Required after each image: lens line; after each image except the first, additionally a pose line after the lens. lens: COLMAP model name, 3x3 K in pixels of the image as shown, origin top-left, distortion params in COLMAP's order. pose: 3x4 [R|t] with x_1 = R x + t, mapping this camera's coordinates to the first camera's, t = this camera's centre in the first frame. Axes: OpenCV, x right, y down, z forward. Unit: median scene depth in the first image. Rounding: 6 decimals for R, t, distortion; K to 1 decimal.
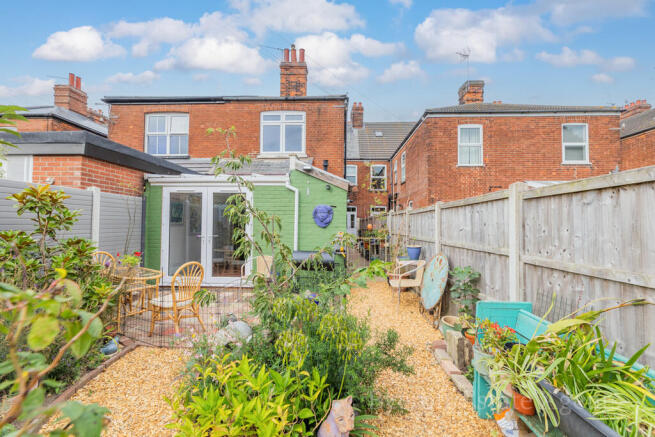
lens RADIAL K [[282.0, 0, 328.3], [0, 282.0, 218.3], [0, 0, 1]] dist [-0.000011, -0.000031]
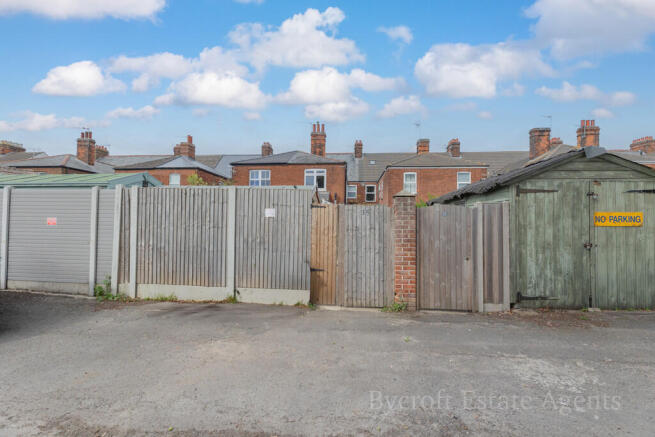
lens RADIAL K [[282.0, 0, 326.7], [0, 282.0, 218.3], [0, 0, 1]] dist [-0.000011, -0.000031]
pose [[0.998792, 0.002233, -0.049087, 0.024438], [-0.002037, 0.999990, 0.004038, -0.022032], [0.049096, -0.003933, 0.998786, -0.975286]]
